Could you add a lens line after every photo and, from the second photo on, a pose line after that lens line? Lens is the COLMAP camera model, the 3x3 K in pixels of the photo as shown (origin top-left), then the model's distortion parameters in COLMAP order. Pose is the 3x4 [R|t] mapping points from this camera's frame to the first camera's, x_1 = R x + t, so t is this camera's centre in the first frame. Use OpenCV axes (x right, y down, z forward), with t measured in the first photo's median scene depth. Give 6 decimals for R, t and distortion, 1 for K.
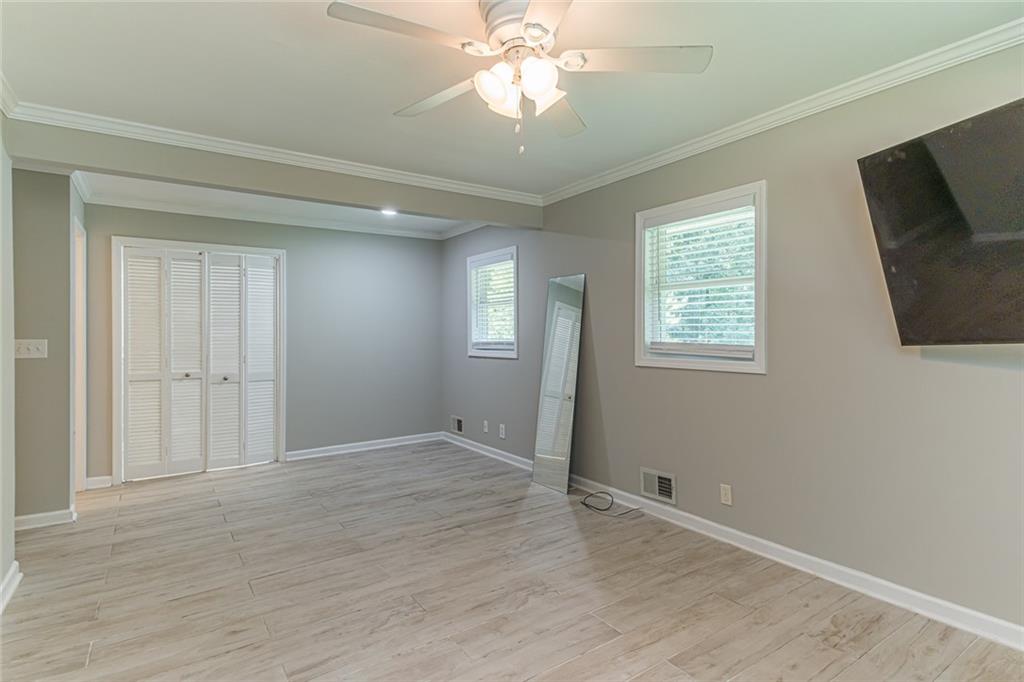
lens RADIAL K [[495.6, 0, 511.9], [0, 495.6, 341.0], [0, 0, 1]] dist [0.001905, -0.000115]
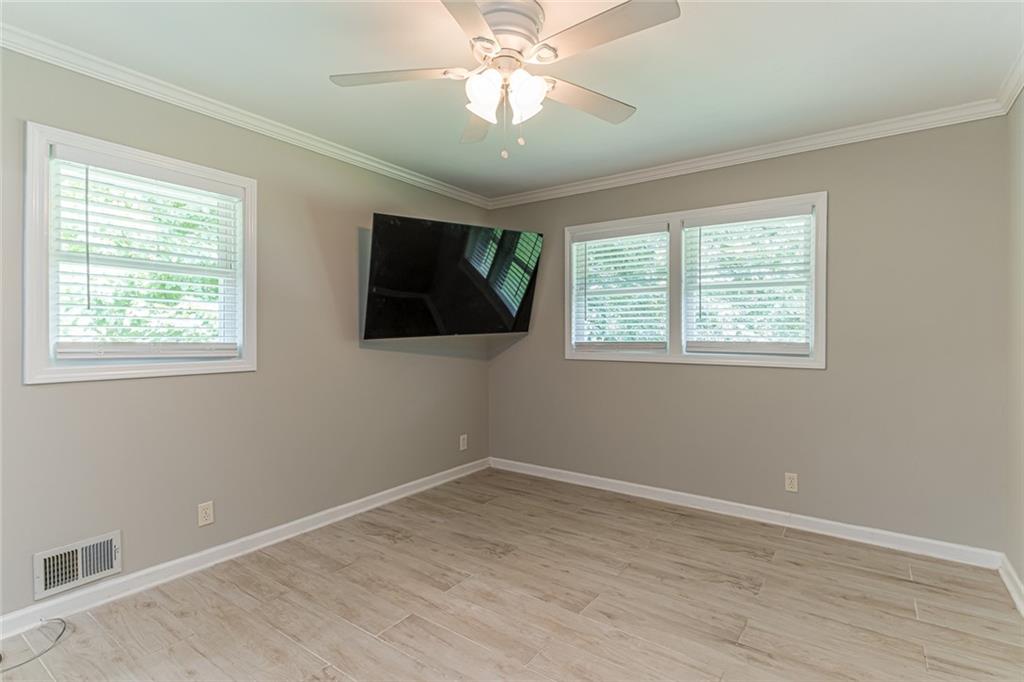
lens RADIAL K [[495.6, 0, 511.5], [0, 495.6, 339.1], [0, 0, 1]] dist [0.001905, -0.000115]
pose [[-0.355194, -0.009603, 0.934743, -0.691341], [-0.003134, 0.999954, 0.009082, -0.012226], [-0.934787, 0.000297, -0.355208, 0.955144]]
